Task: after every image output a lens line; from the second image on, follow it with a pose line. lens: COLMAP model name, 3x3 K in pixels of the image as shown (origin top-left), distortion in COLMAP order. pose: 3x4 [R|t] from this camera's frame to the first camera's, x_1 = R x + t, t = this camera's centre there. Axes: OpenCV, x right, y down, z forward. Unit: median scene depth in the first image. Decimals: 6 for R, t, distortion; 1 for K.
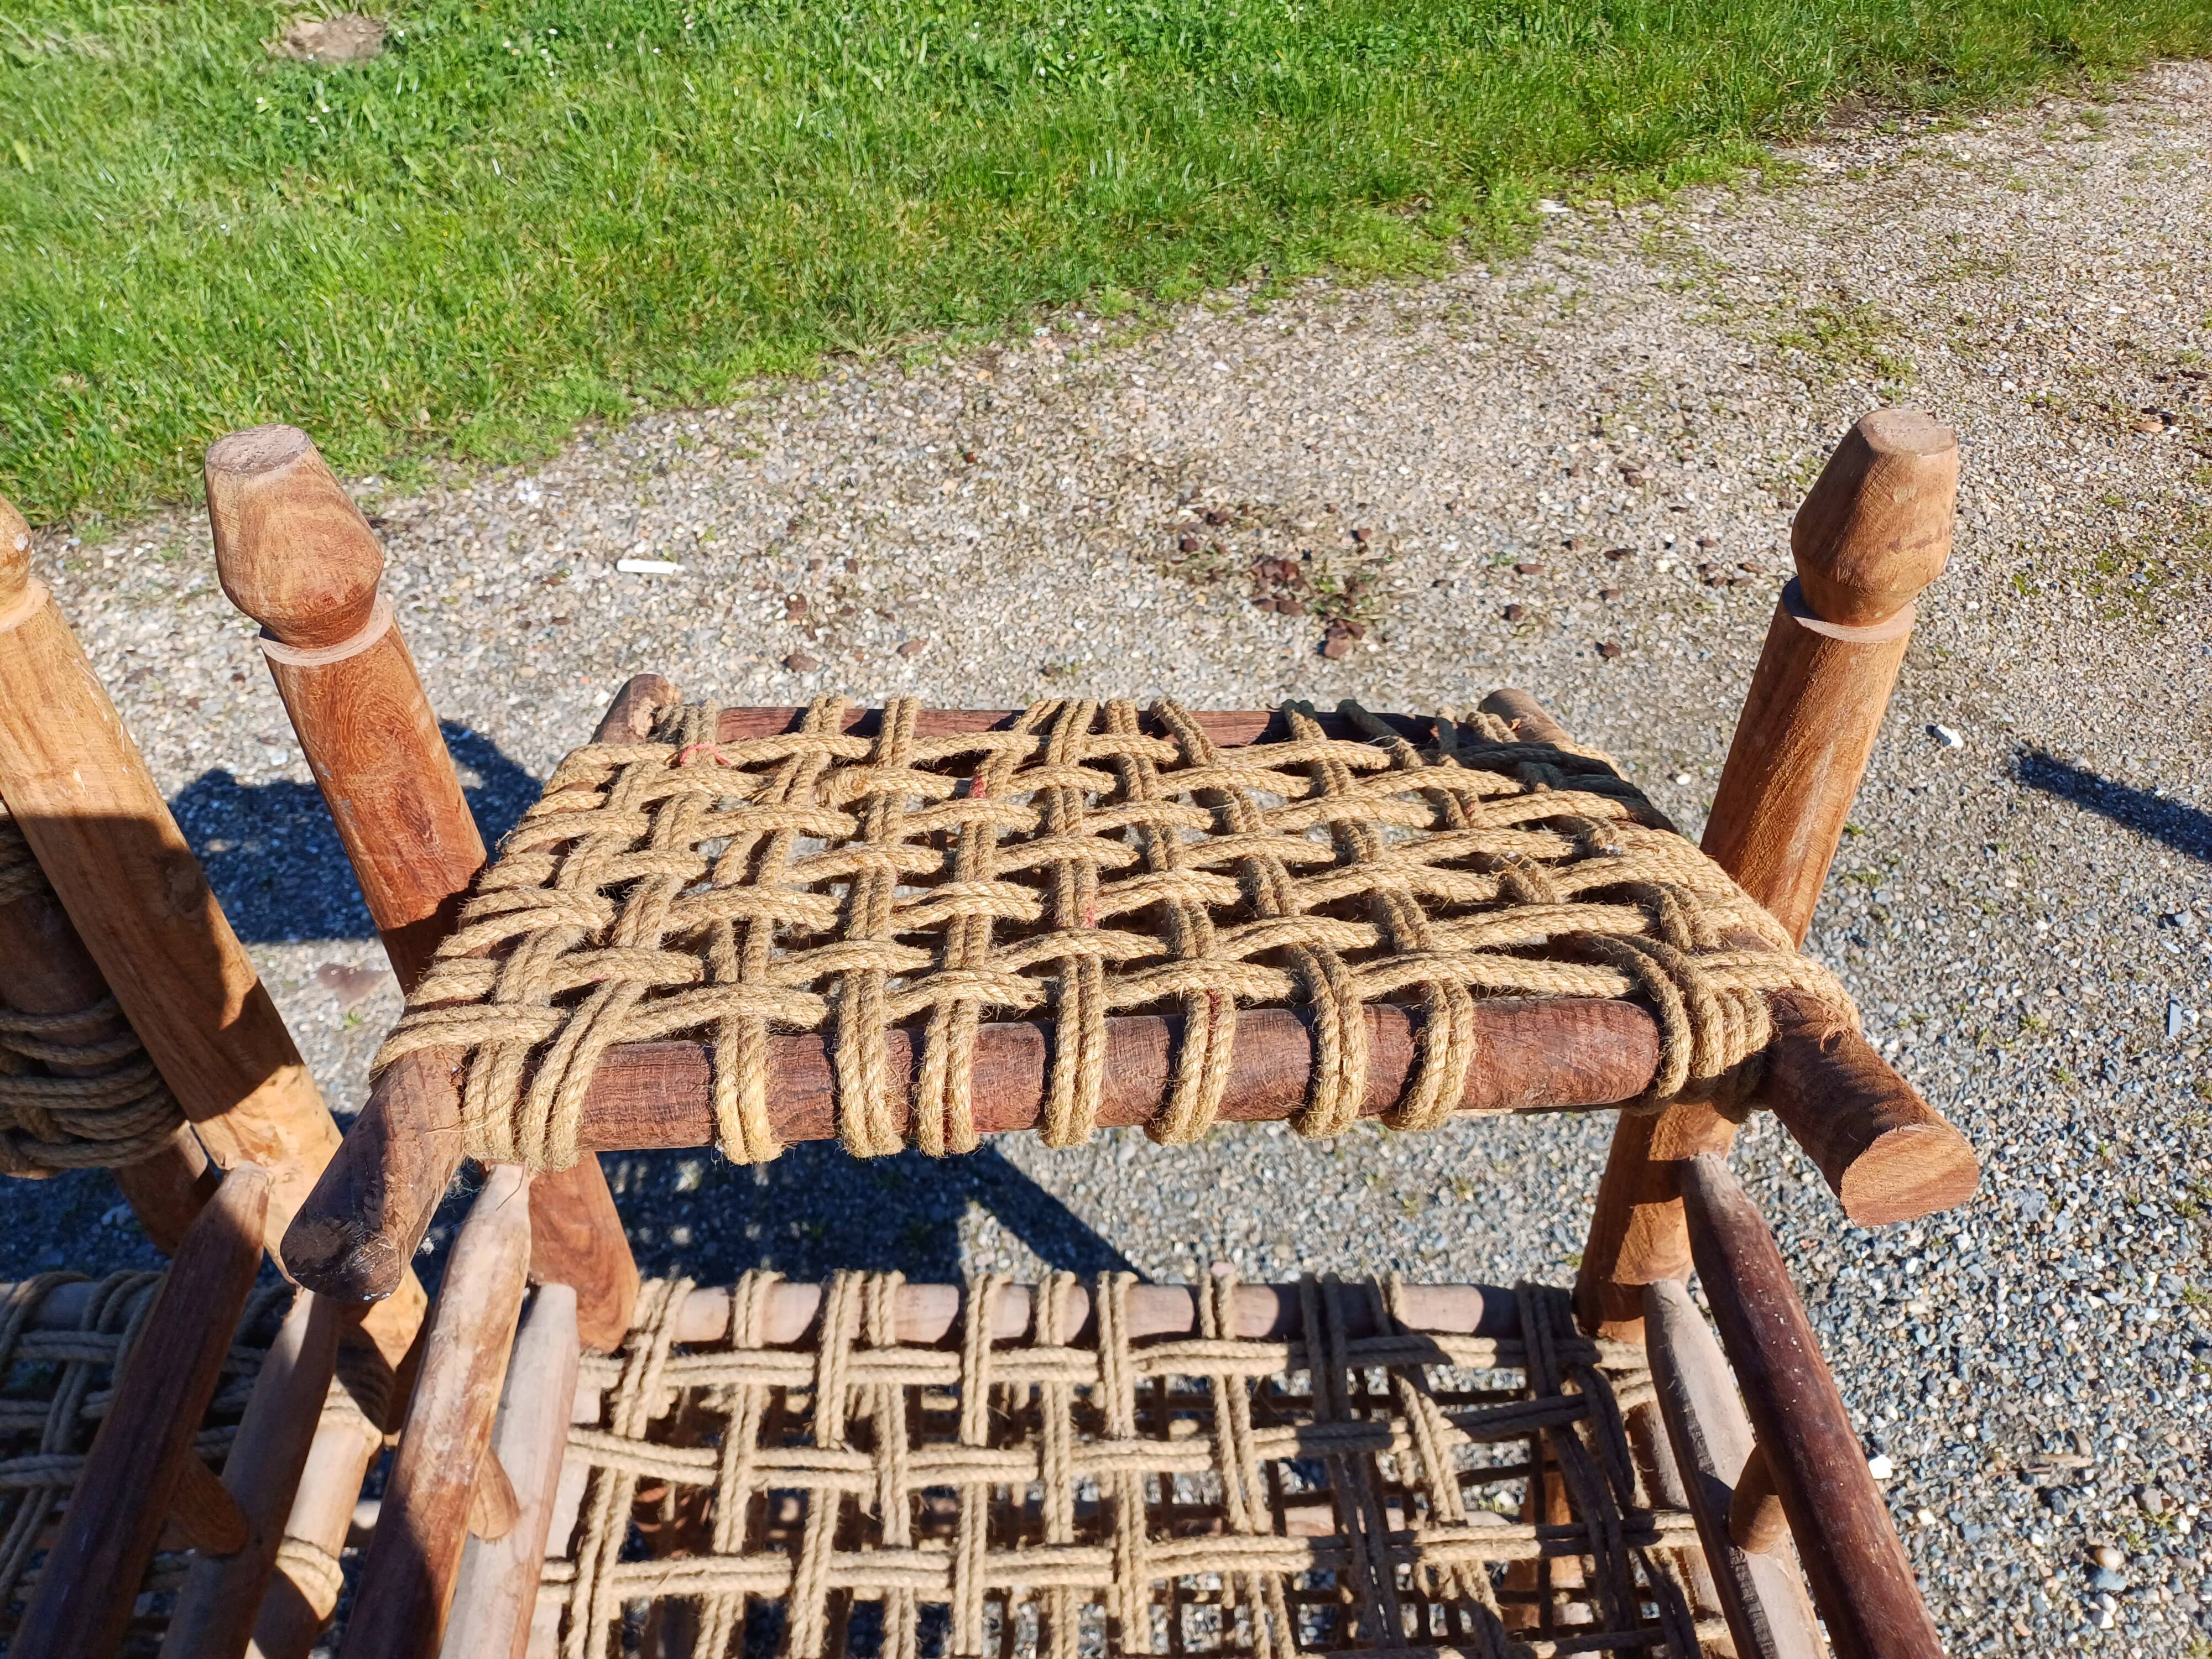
lens RADIAL K [[1630.5, 0, 1089.5], [0, 1630.5, 791.3], [0, 0, 1]] dist [0.055620, -0.044409]
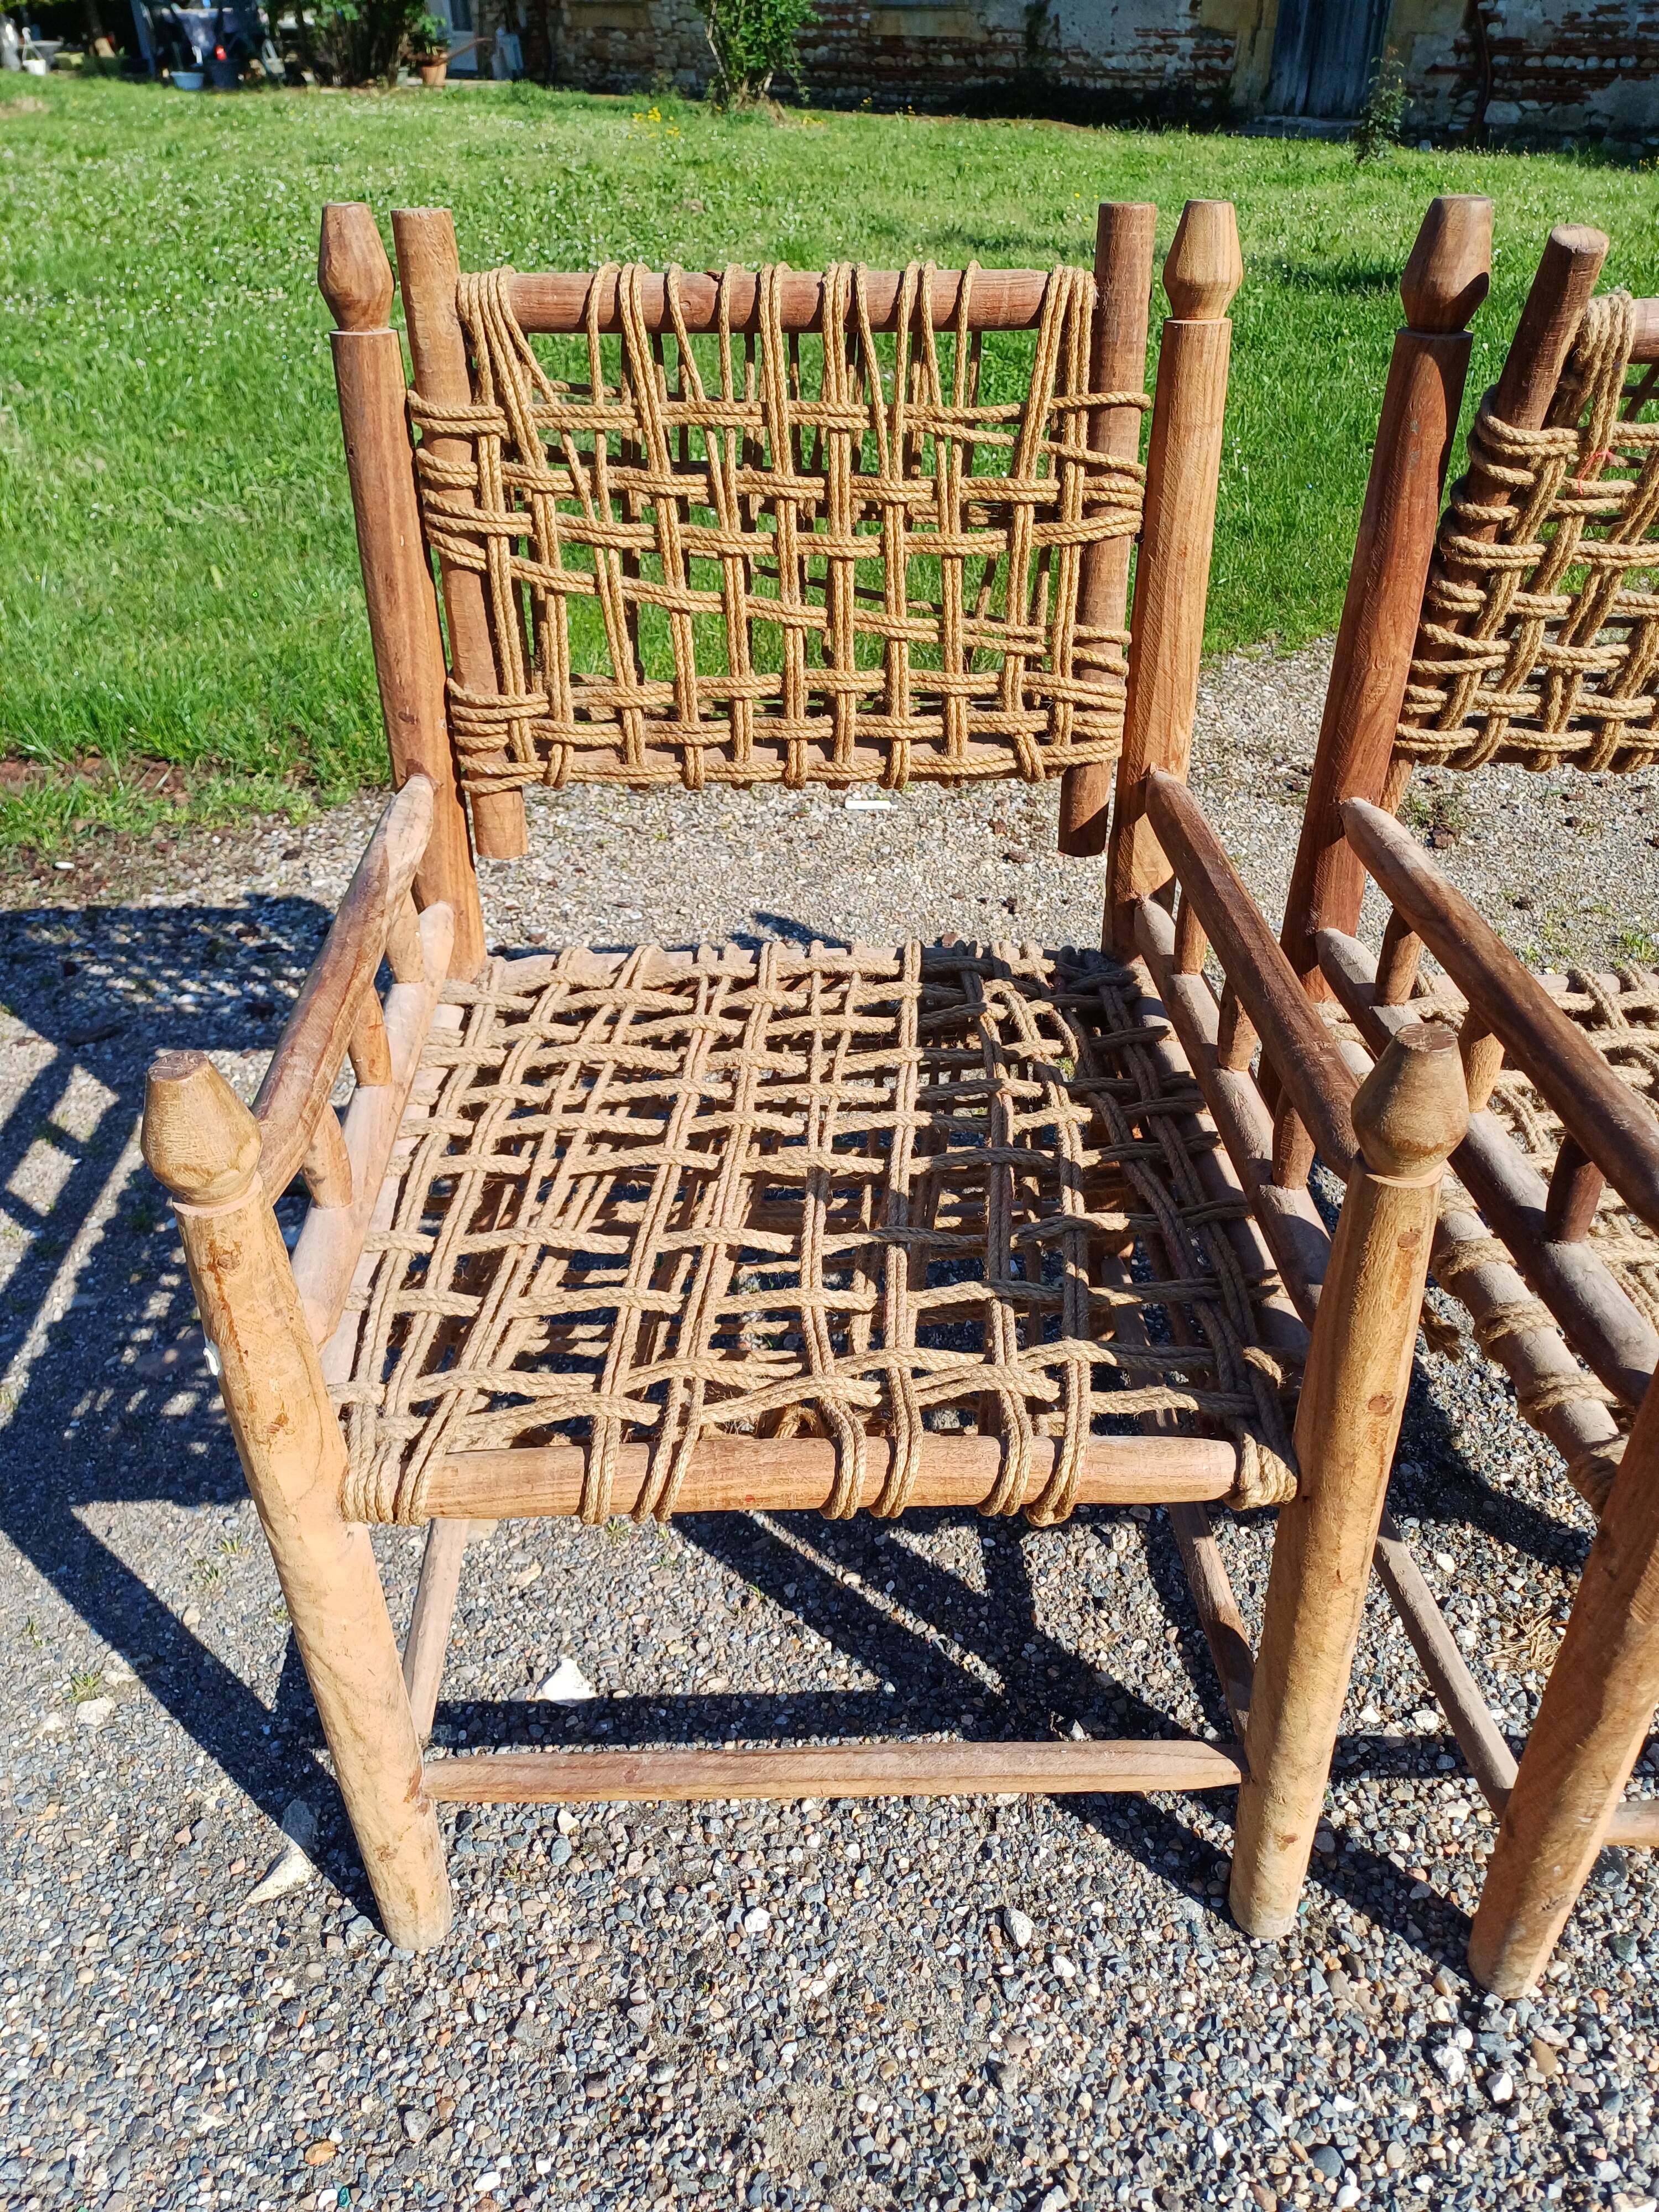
lens RADIAL K [[1630.5, 0, 847.3], [0, 1630.5, 1133.2], [0, 0, 1]] dist [0.055620, -0.044409]
pose [[0.999530, -0.011884, 0.028260, -0.314699], [0.016189, 0.987409, -0.157355, 0.295907], [-0.026034, 0.157739, 0.987138, -0.183880]]
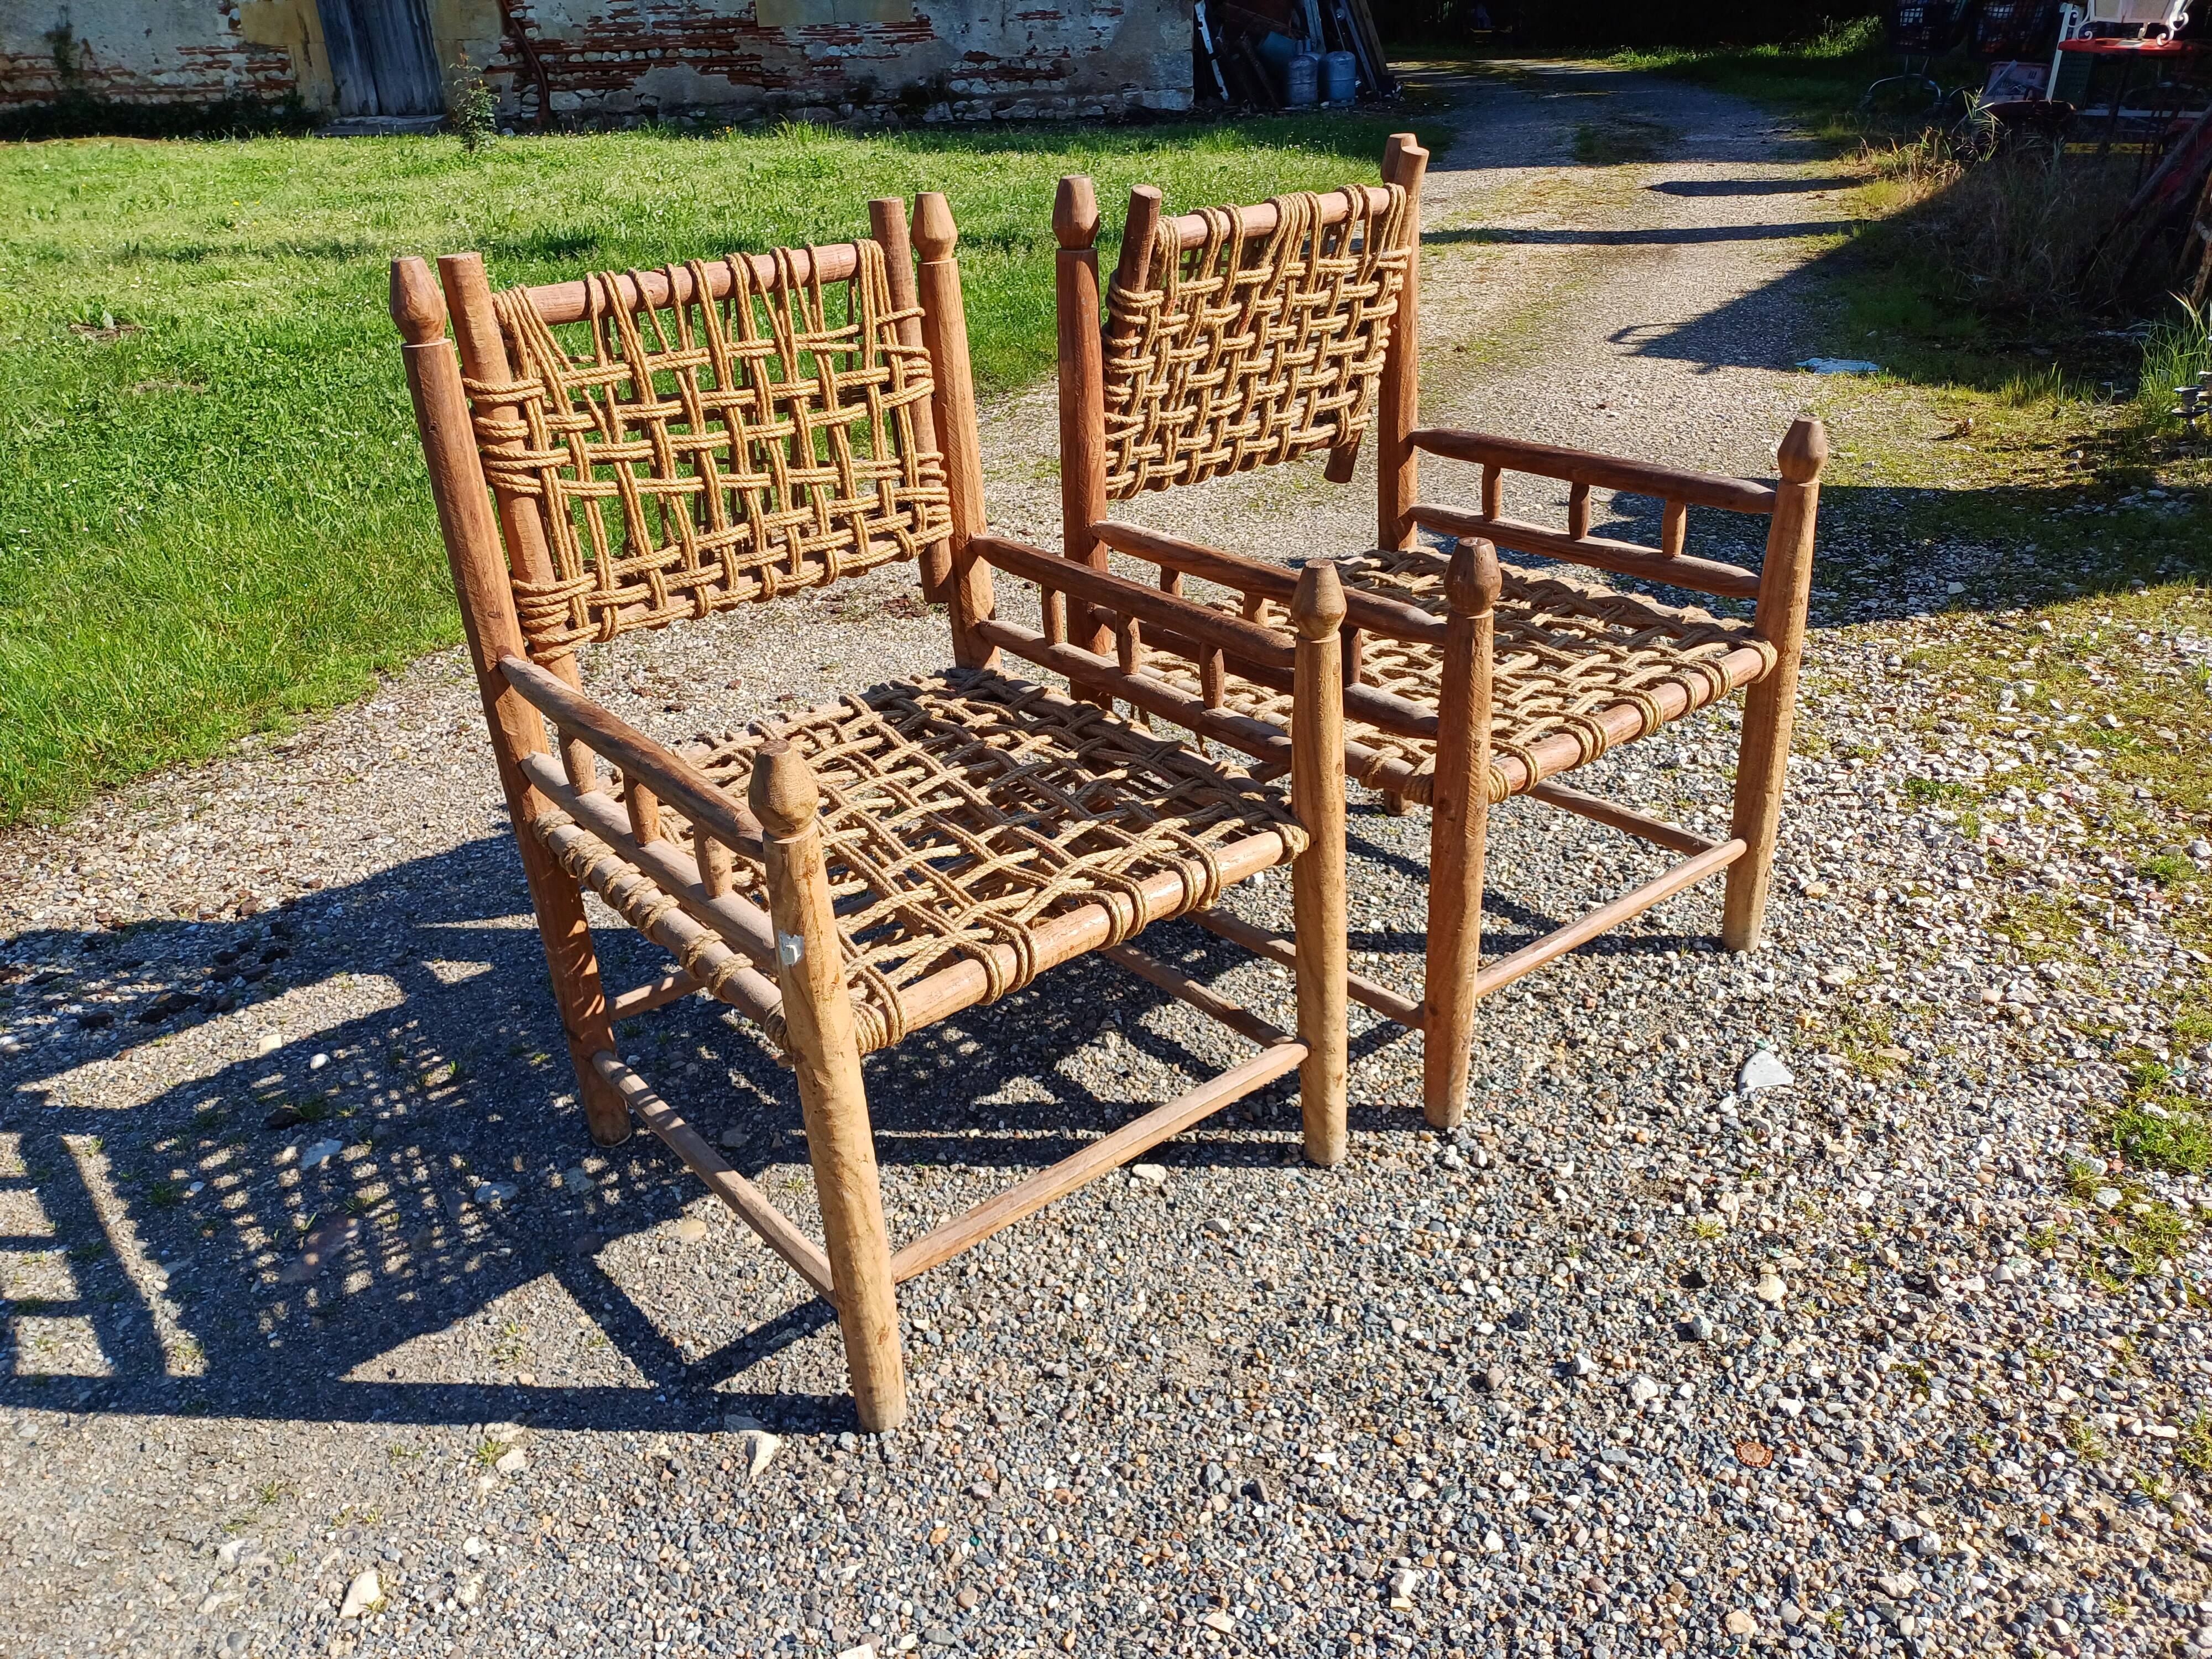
lens RADIAL K [[1630.5, 0, 1073.0], [0, 1630.5, 829.5], [0, 0, 1]] dist [0.055620, -0.044409]
pose [[0.784255, -0.308296, 0.538421, -0.672323], [0.451559, 0.878752, -0.154565, 0.381793], [-0.425487, 0.364347, 0.828379, -0.336143]]
